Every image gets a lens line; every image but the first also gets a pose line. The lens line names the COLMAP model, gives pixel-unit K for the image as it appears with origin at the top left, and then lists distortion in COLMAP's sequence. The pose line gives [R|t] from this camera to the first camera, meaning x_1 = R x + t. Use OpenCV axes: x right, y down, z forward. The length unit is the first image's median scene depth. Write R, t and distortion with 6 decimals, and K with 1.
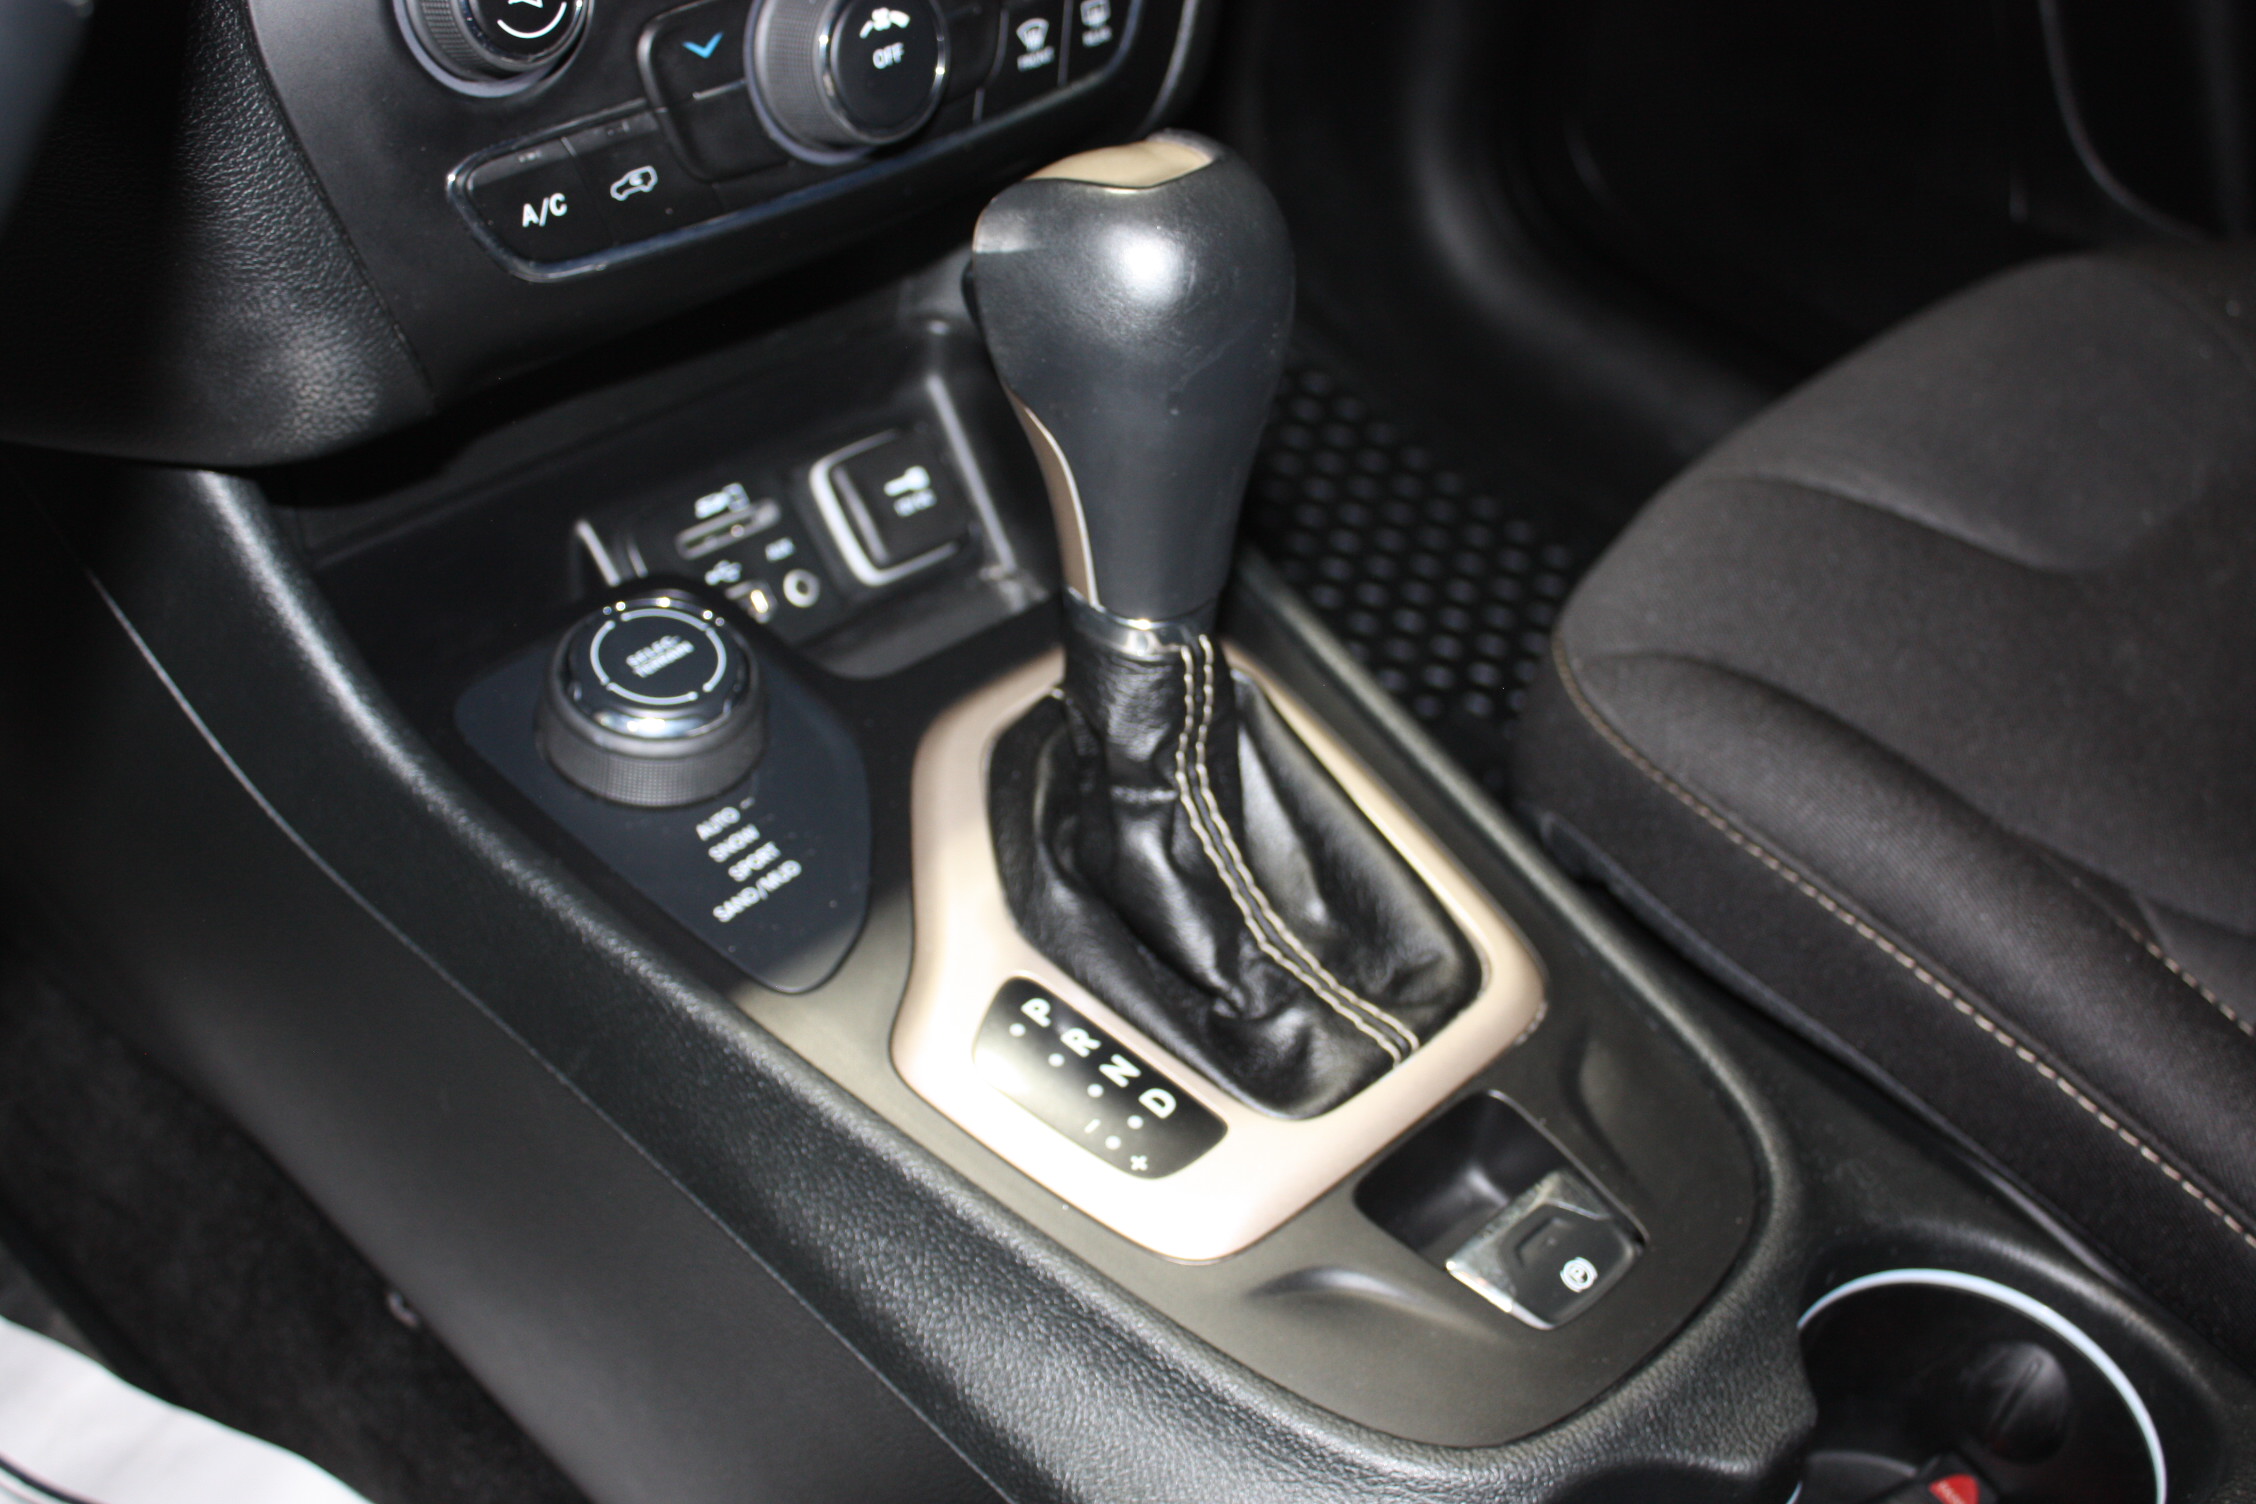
lens RADIAL K [[2862.3, 0, 1128.0], [0, 2862.3, 752.0], [0, 0, 1]] dist [-0.082128, 0.003995]
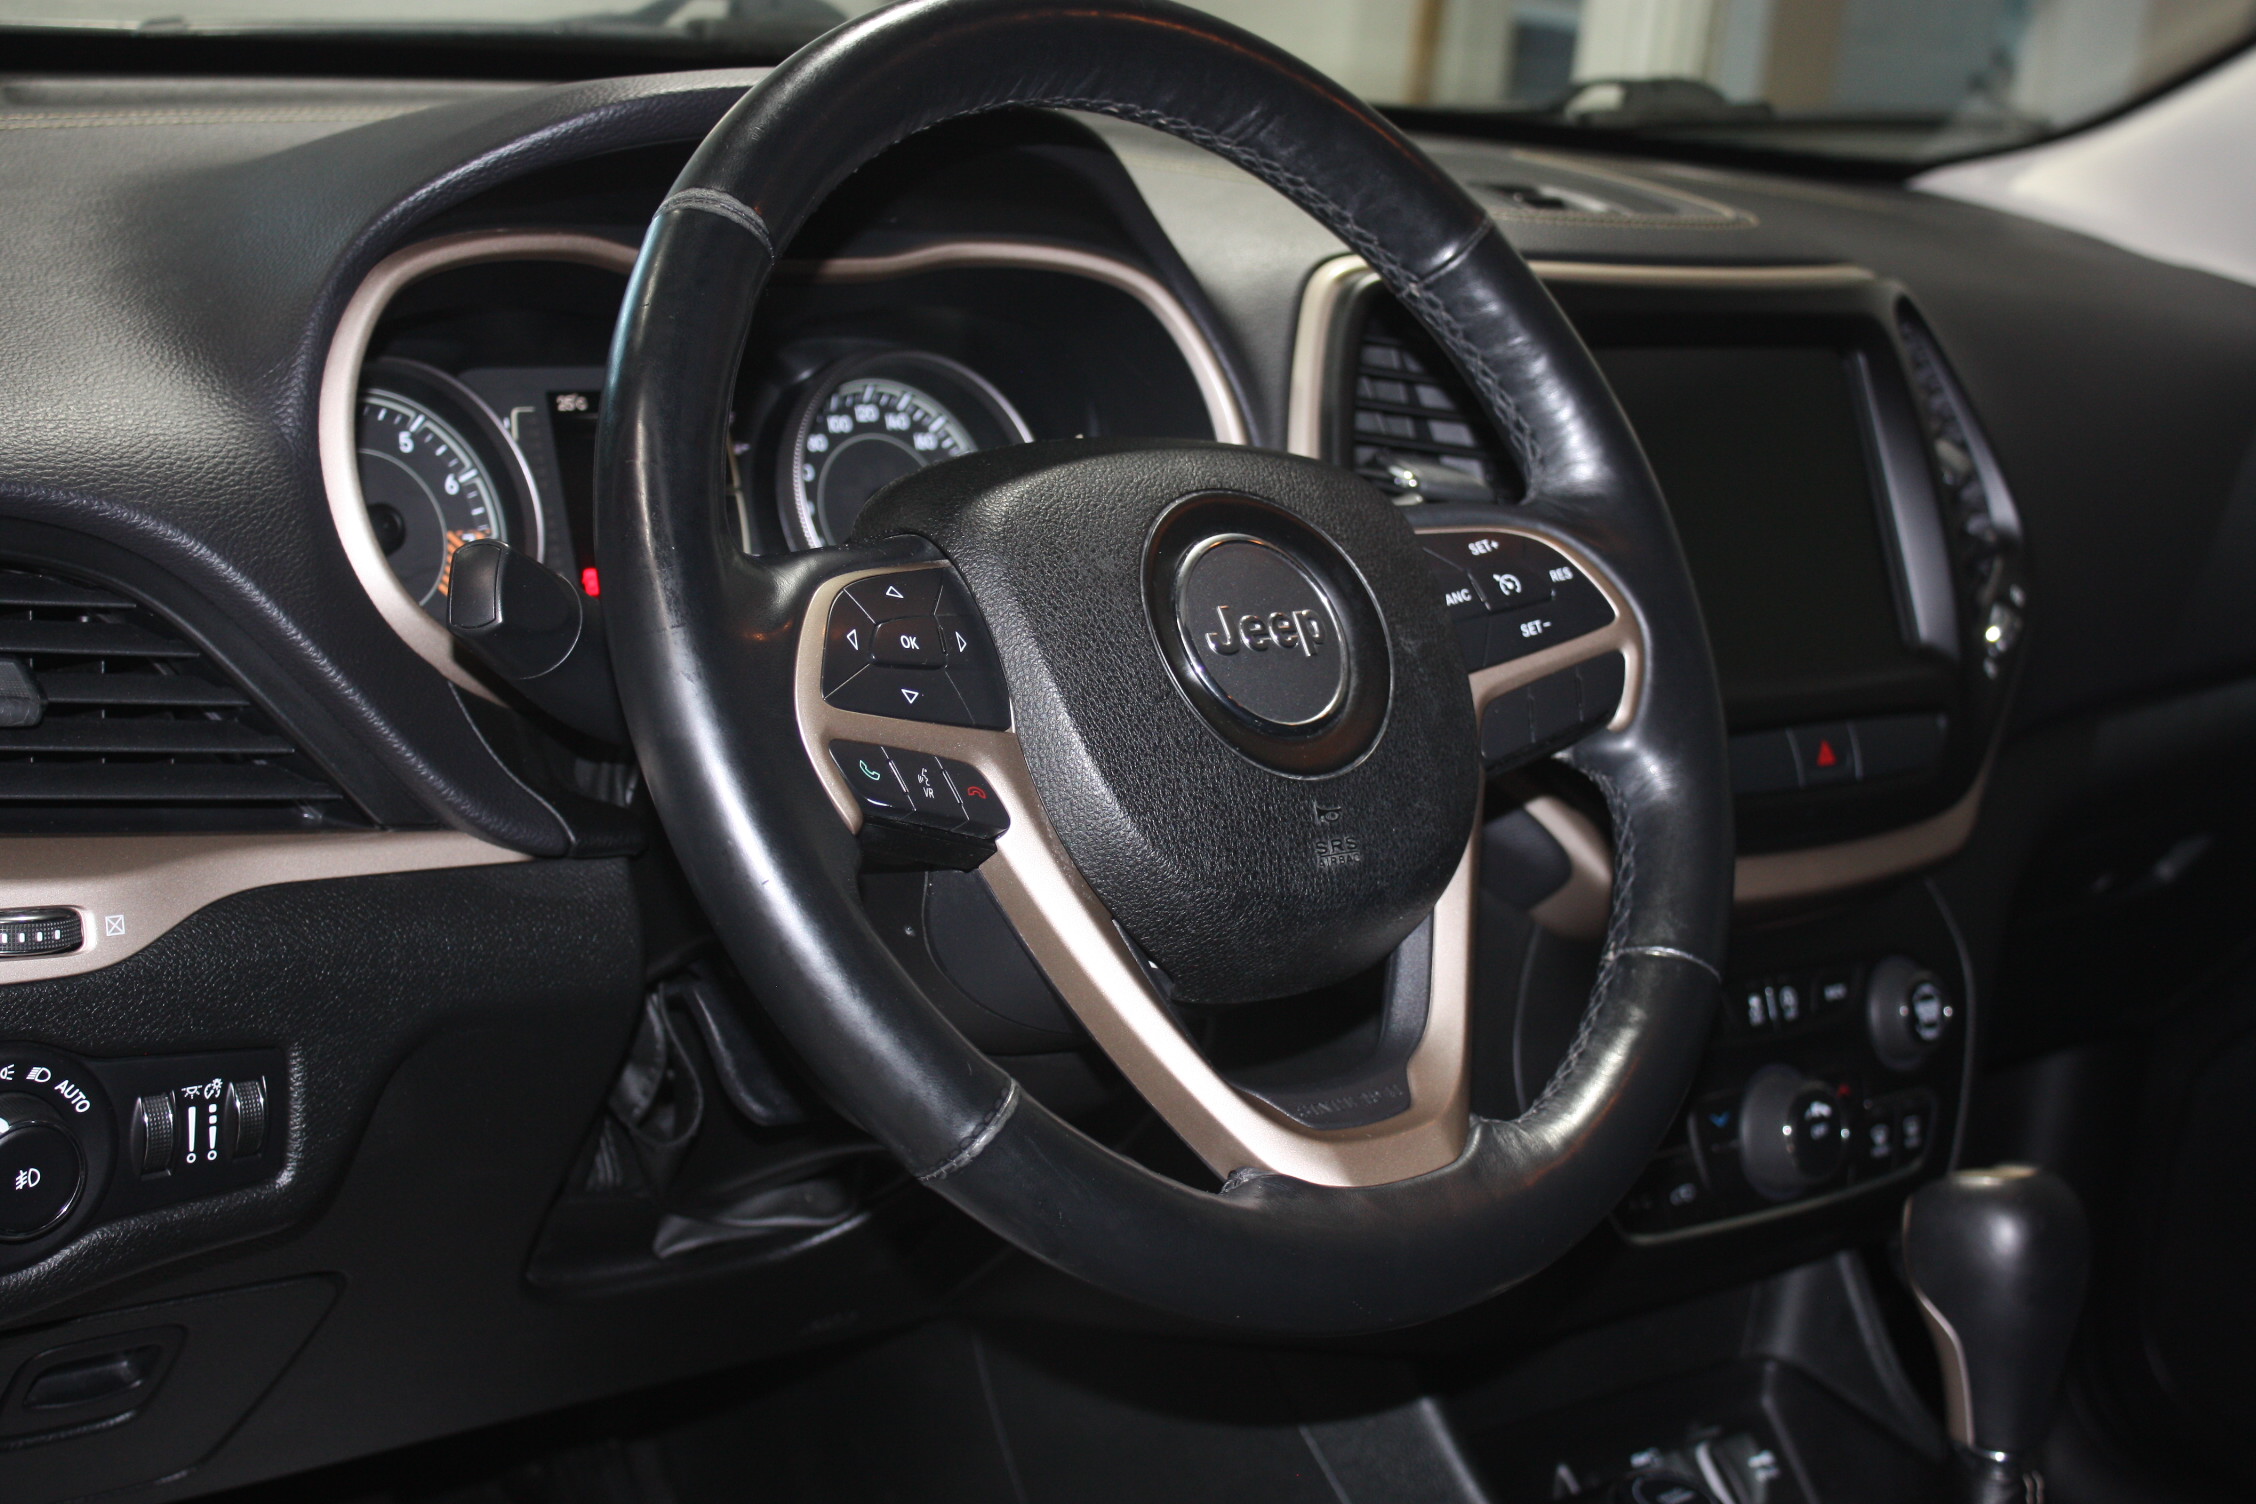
lens RADIAL K [[3597.1, 0, 1128.0], [0, 3597.1, 752.0], [0, 0, 1]] dist [0.075056, 0.096426]
pose [[0.997939, 0.001264, -0.064153, -0.359003], [-0.029696, 0.895387, -0.444297, 0.527845], [0.056880, 0.445286, 0.893580, -1.065802]]
